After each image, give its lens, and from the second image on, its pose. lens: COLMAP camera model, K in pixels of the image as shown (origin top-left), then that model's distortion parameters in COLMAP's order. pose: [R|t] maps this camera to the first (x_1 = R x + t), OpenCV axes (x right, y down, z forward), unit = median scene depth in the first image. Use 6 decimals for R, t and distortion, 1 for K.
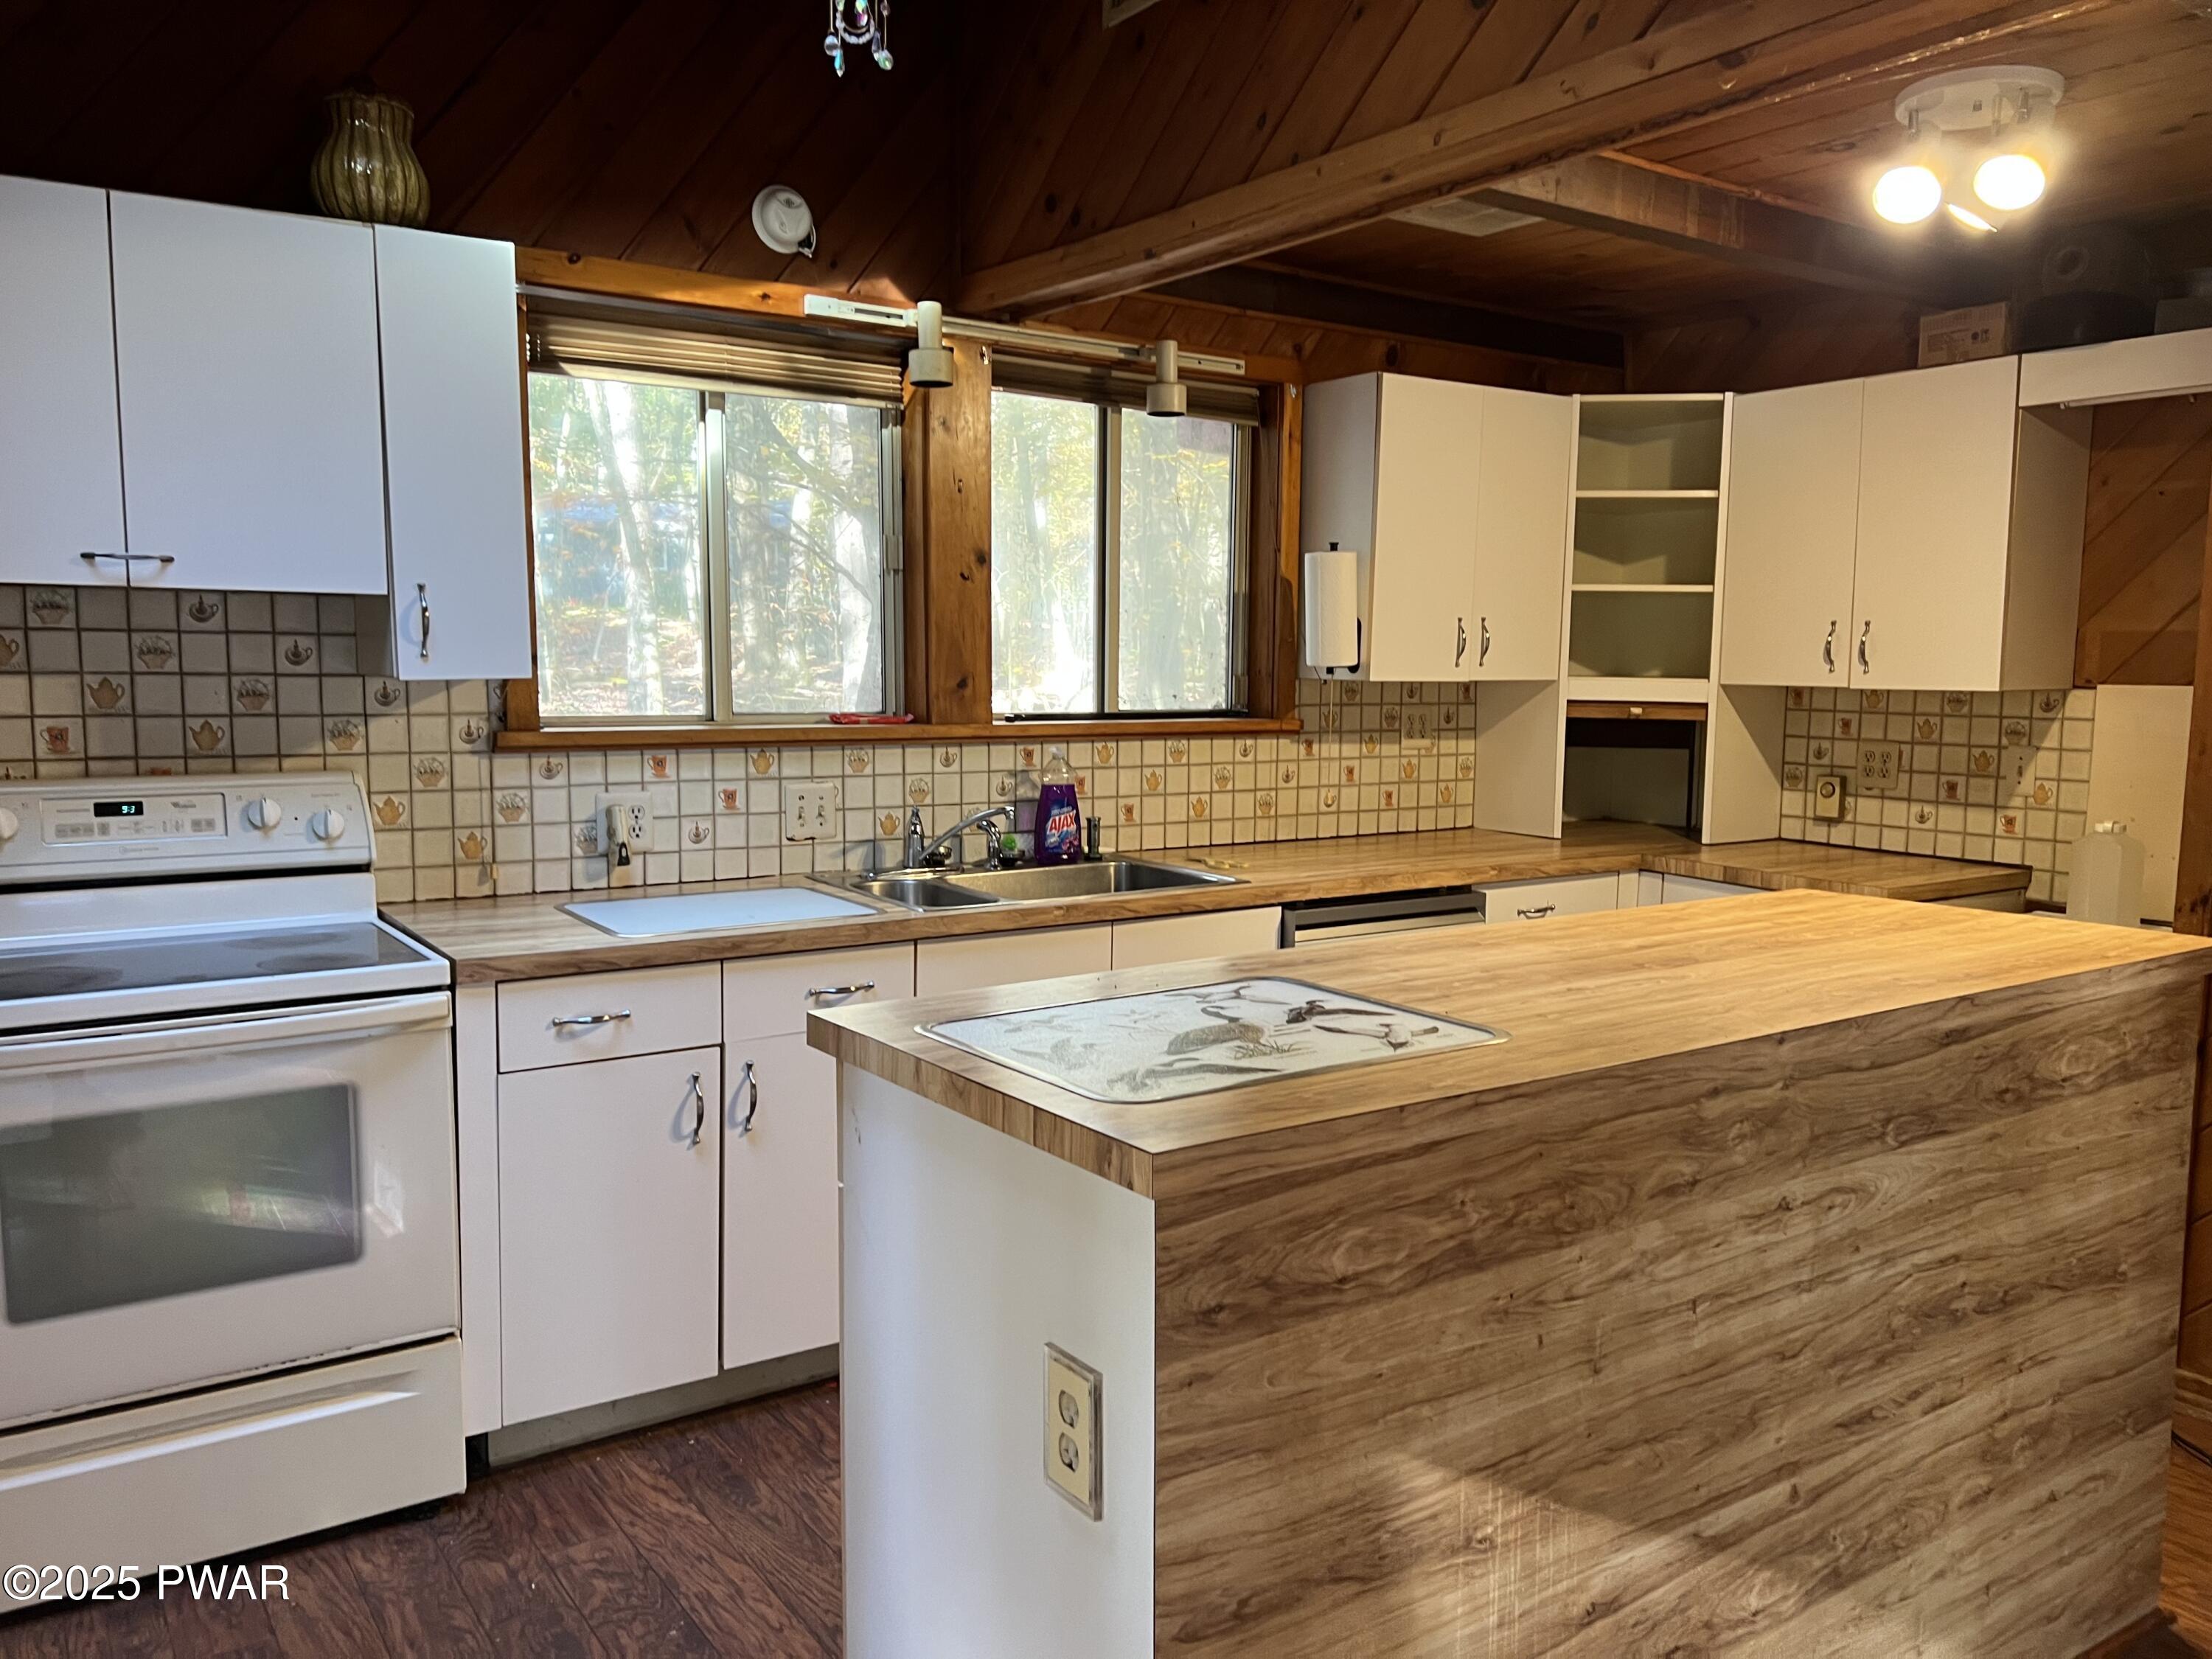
lens RADIAL K [[1667.8, 0, 1106.0], [0, 1667.8, 829.5], [0, 0, 1]] dist [0.098827, -0.000206]
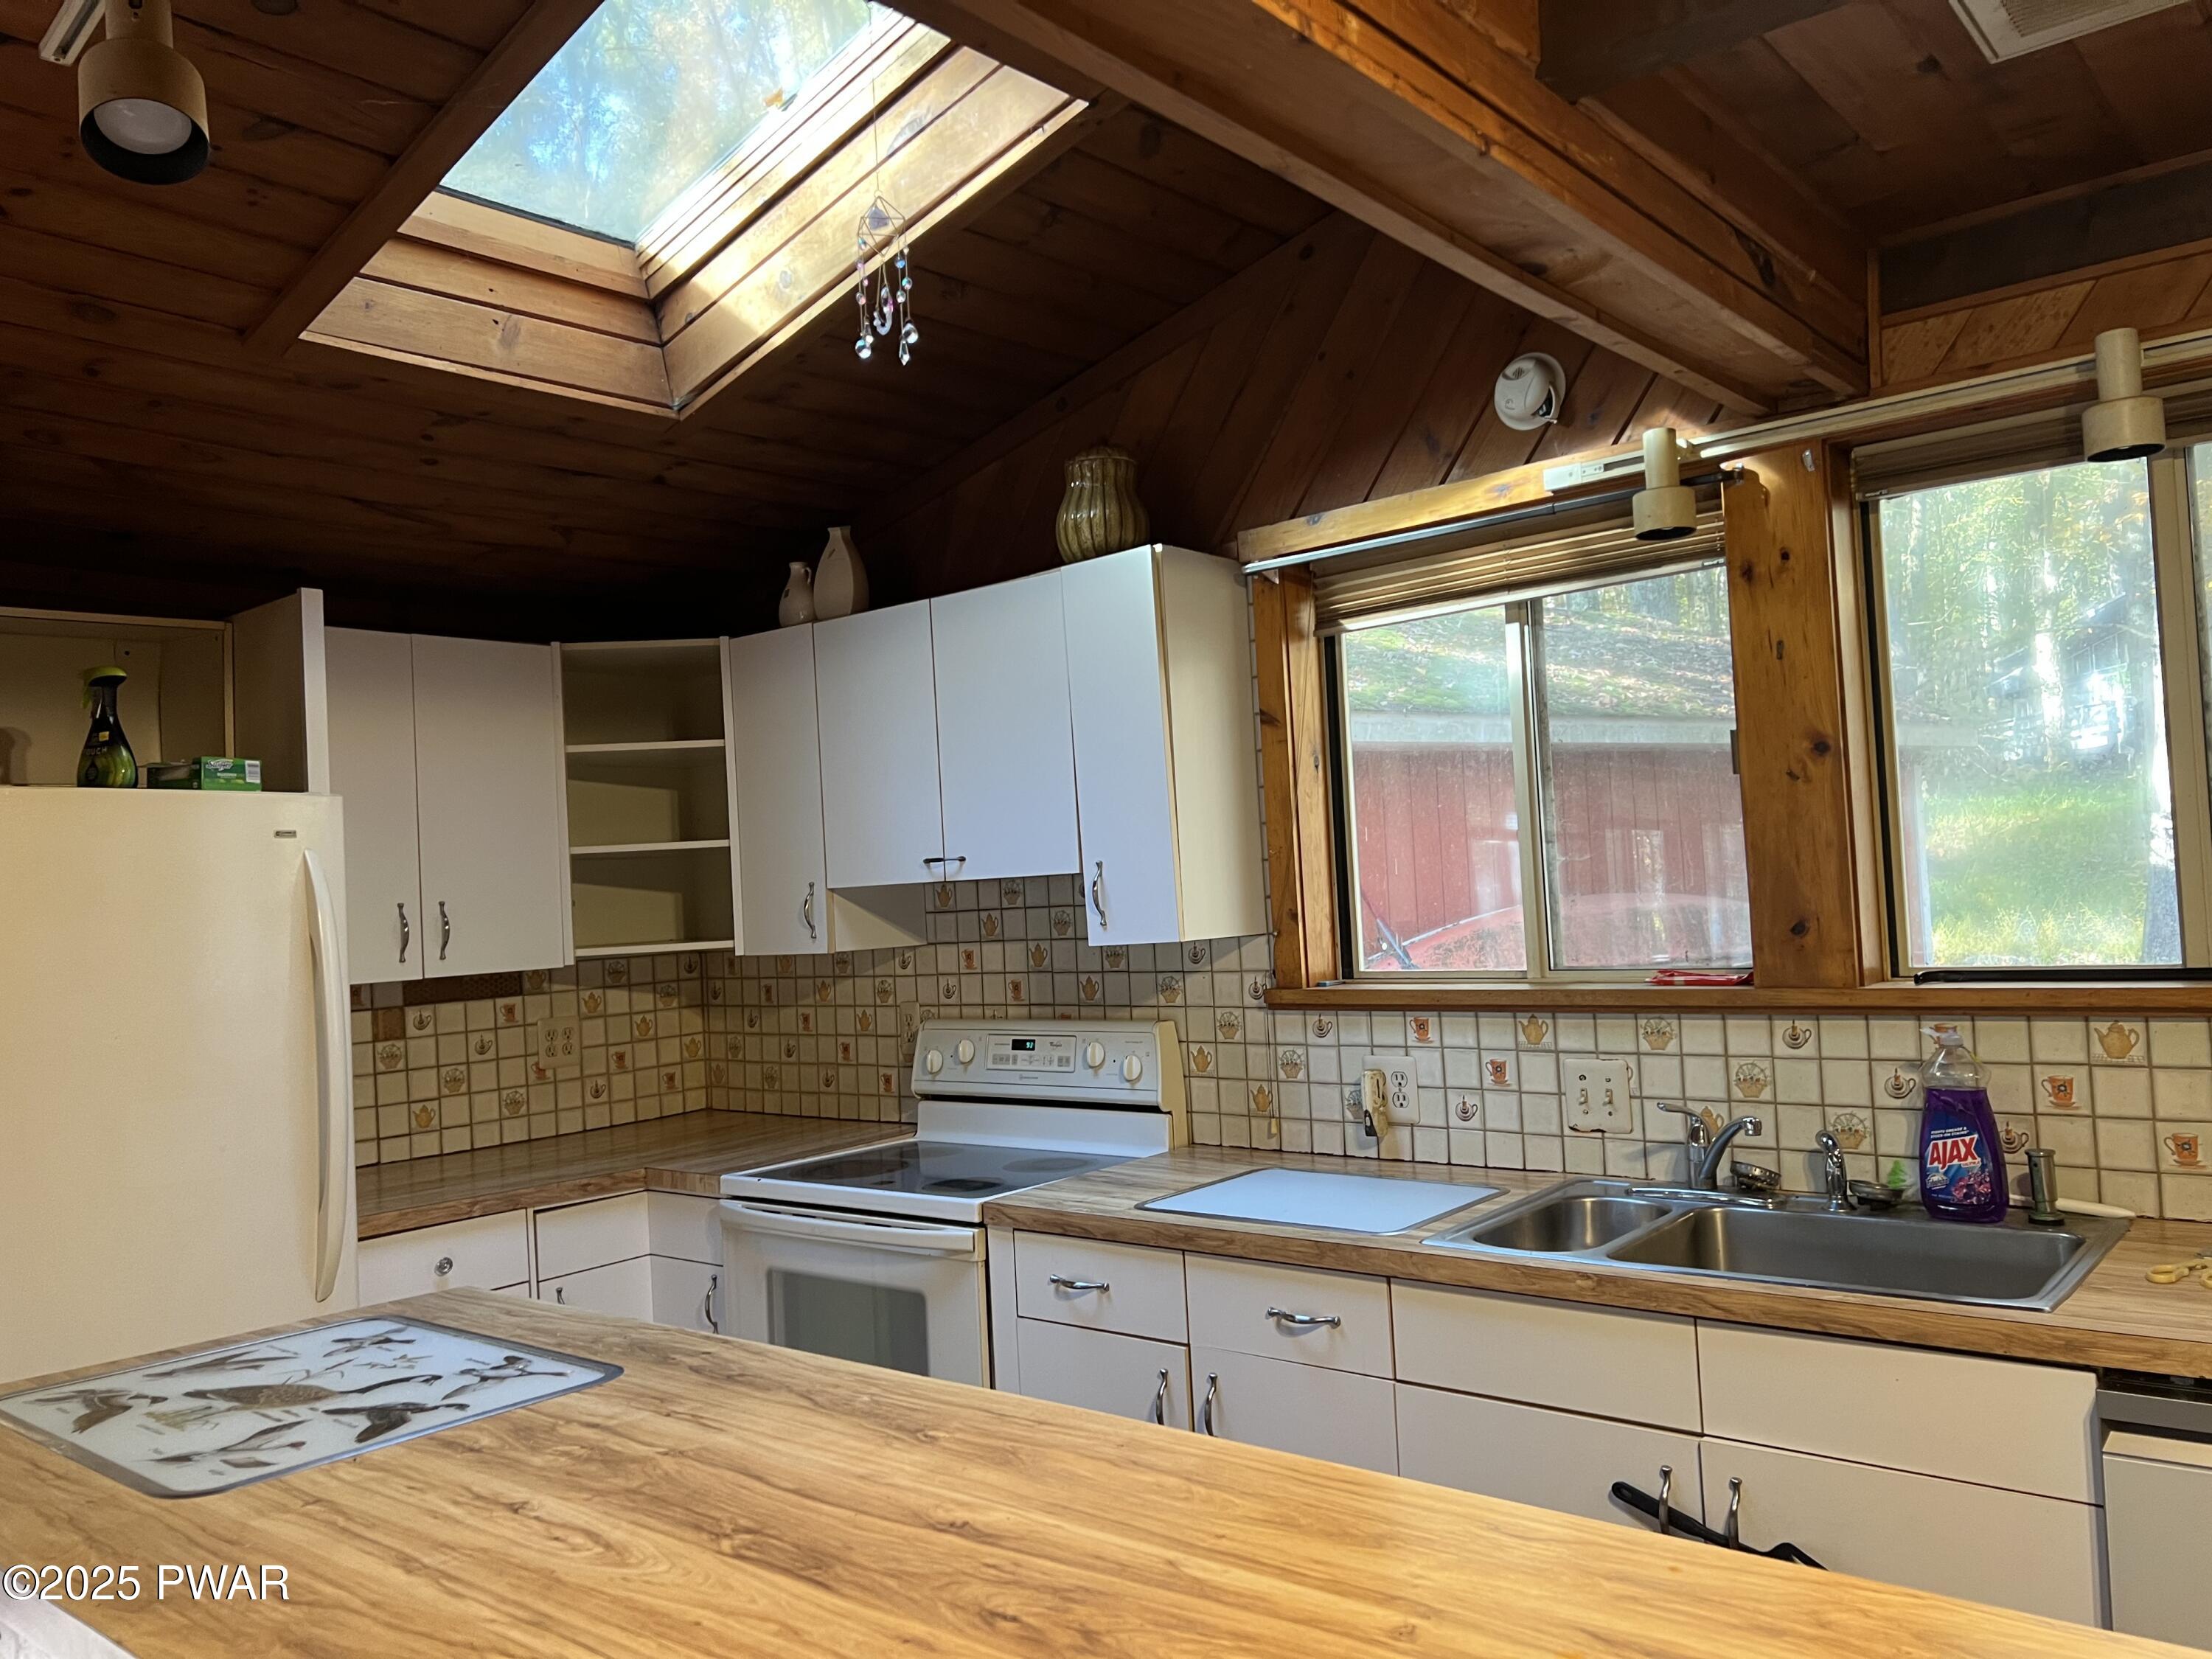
lens RADIAL K [[1638.4, 0, 1106.0], [0, 1638.4, 829.5], [0, 0, 1]] dist [-0.038243, -0.002095]
pose [[0.253064, -0.057085, -0.965764, 0.536620], [-0.047288, 0.996335, -0.071283, -0.073408], [0.966293, 0.063708, 0.249437, 0.611729]]
